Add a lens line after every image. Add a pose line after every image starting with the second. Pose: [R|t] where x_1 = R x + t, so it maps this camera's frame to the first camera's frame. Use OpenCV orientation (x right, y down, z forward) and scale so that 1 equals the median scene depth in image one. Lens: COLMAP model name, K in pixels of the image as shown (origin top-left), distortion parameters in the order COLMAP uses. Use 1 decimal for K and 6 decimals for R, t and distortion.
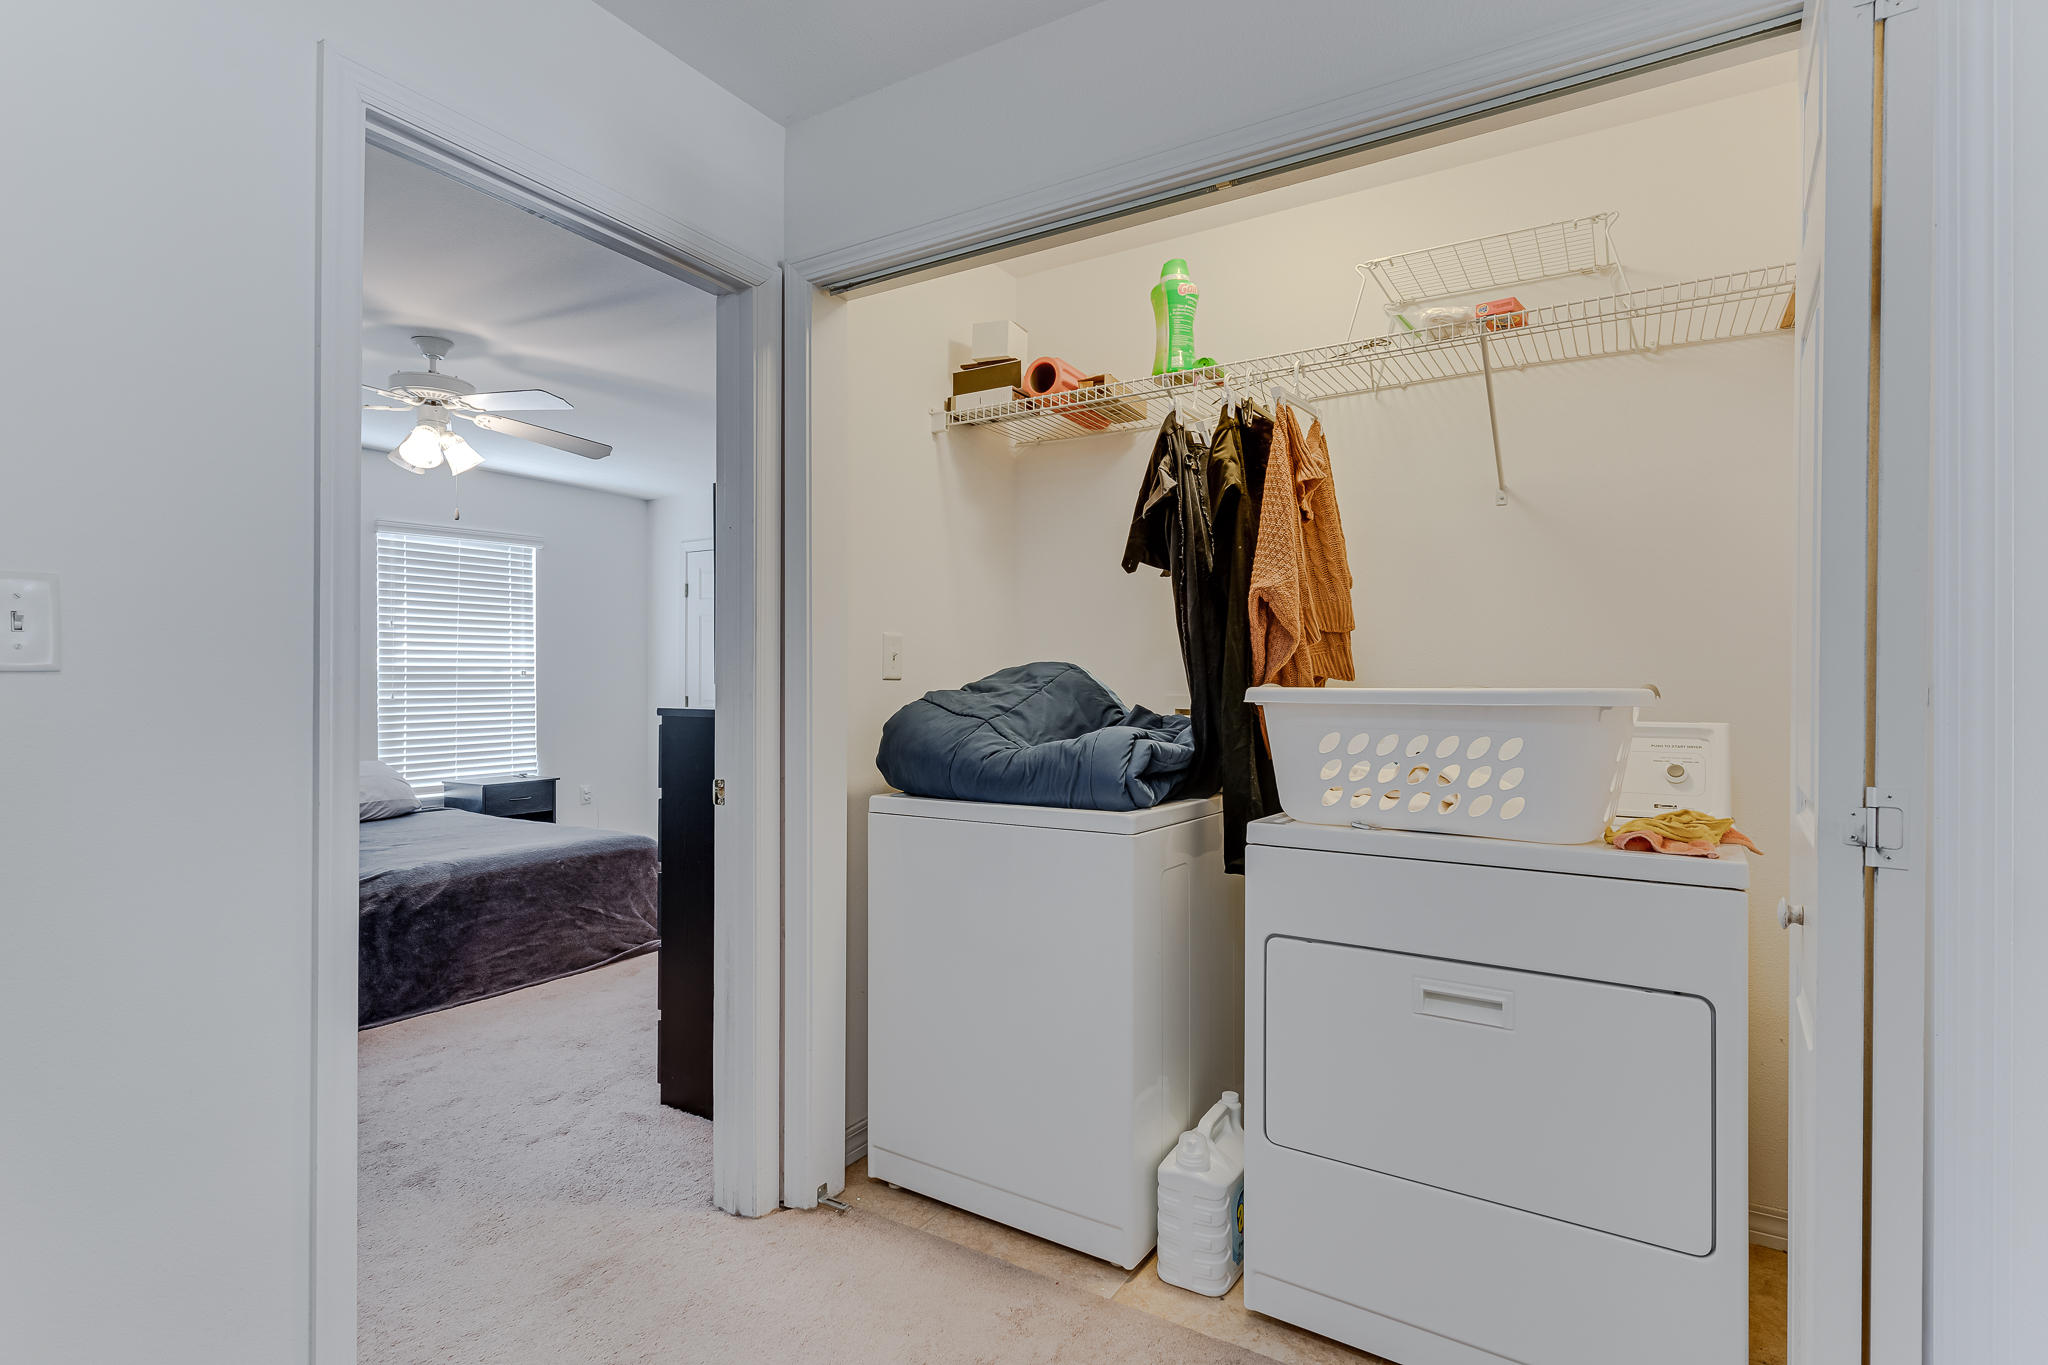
lens RADIAL K [[981.5, 0, 1029.0], [0, 981.5, 682.2], [0, 0, 1]] dist [0.003933, 0.000340]
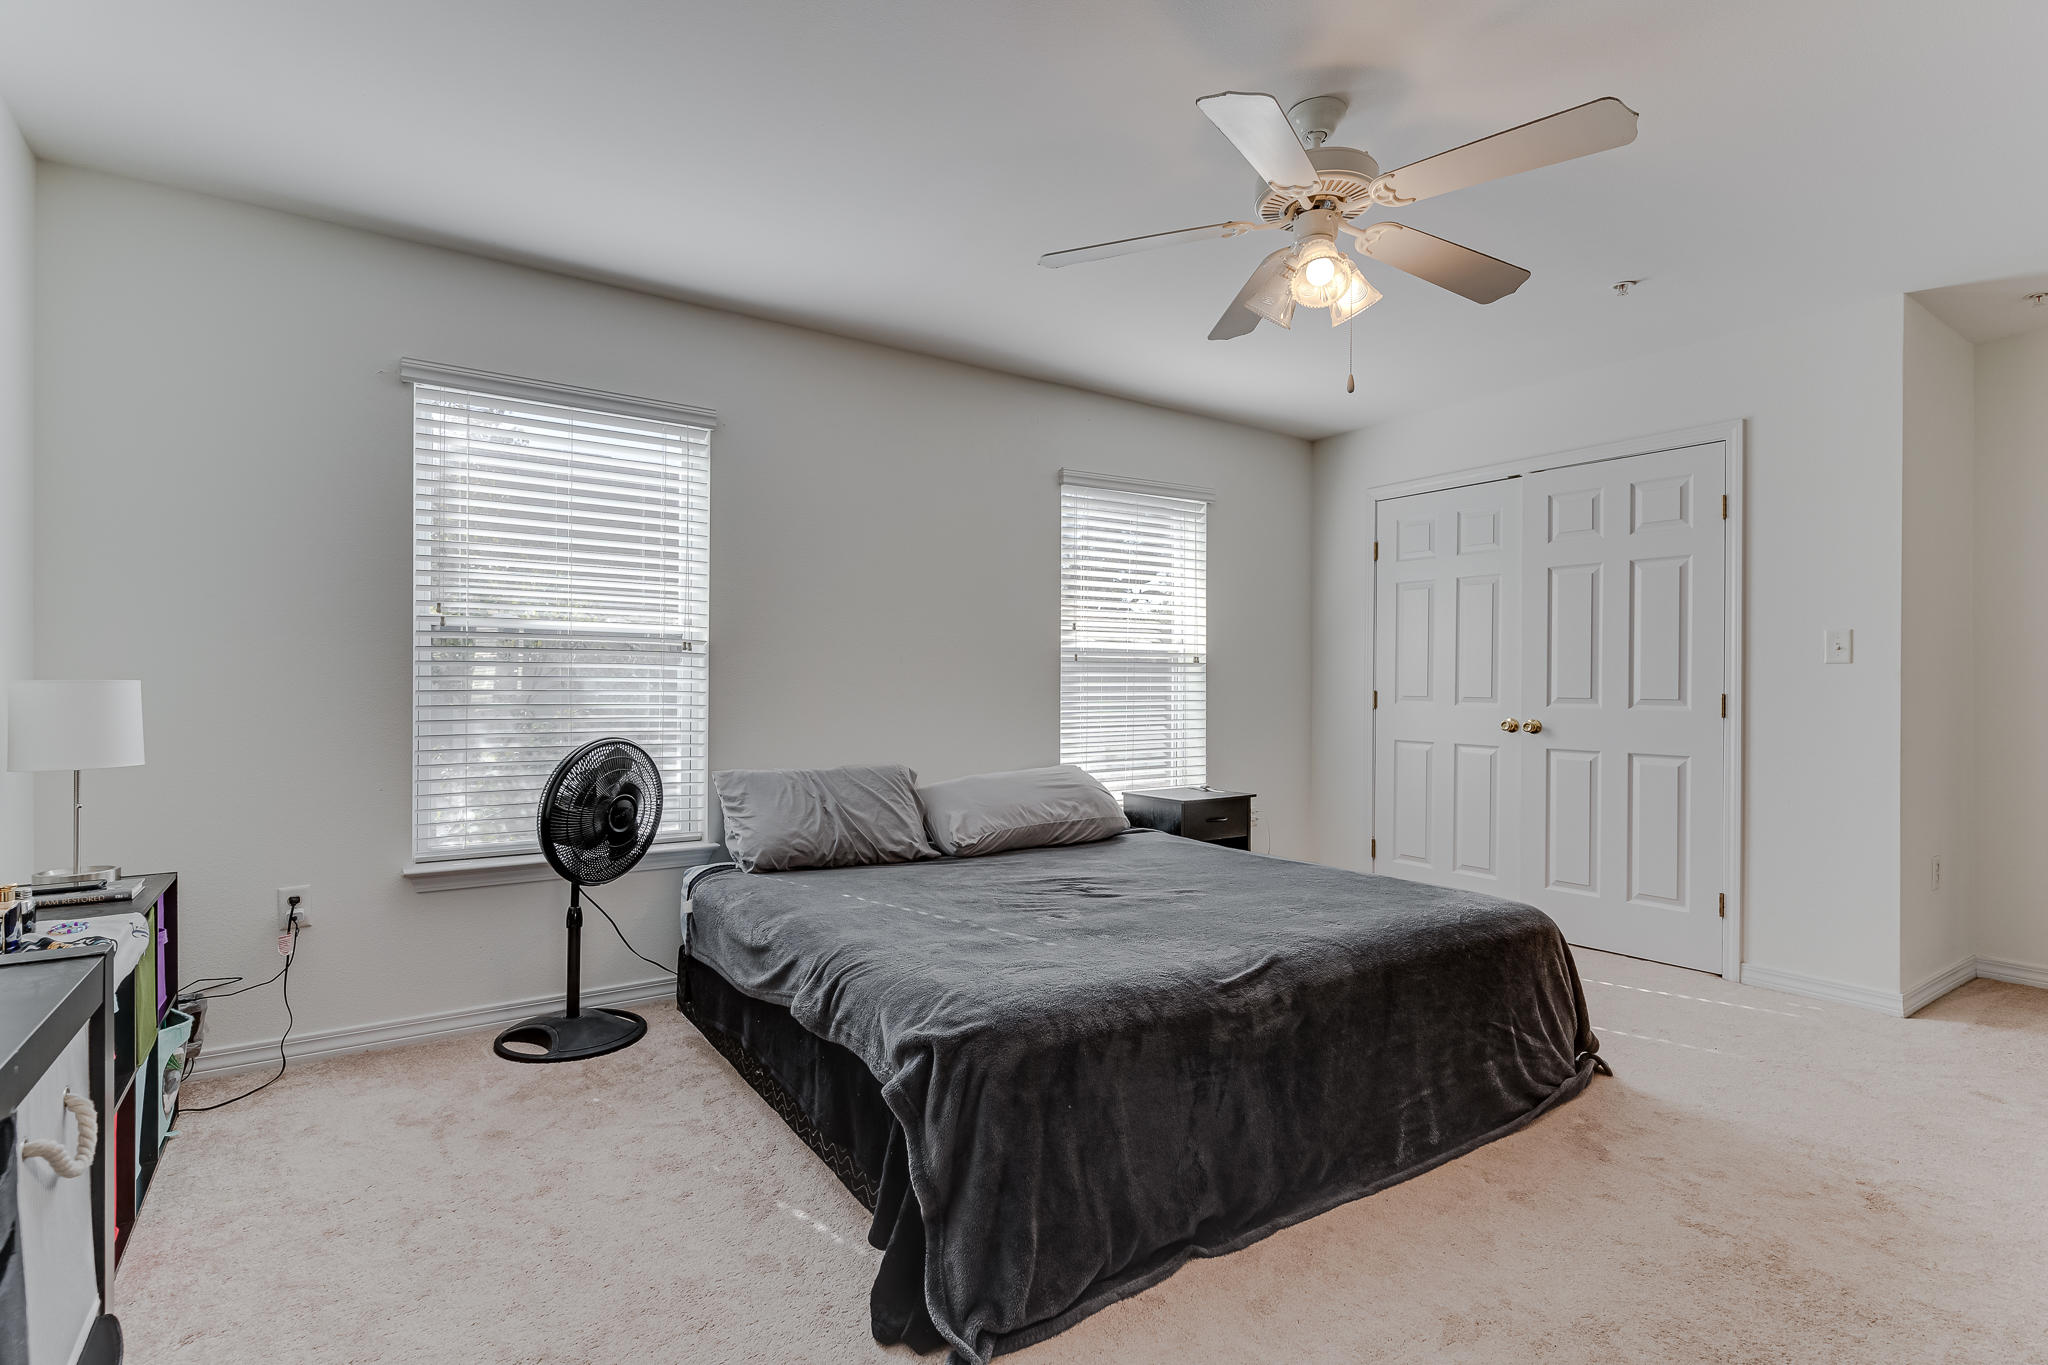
lens RADIAL K [[981.5, 0, 1018.2], [0, 981.5, 684.6], [0, 0, 1]] dist [0.003933, 0.000340]
pose [[0.914241, 0.003889, -0.405153, -0.397933], [-0.005021, 0.999986, -0.001730, 0.016403], [0.405141, 0.003616, 0.914247, 0.264634]]
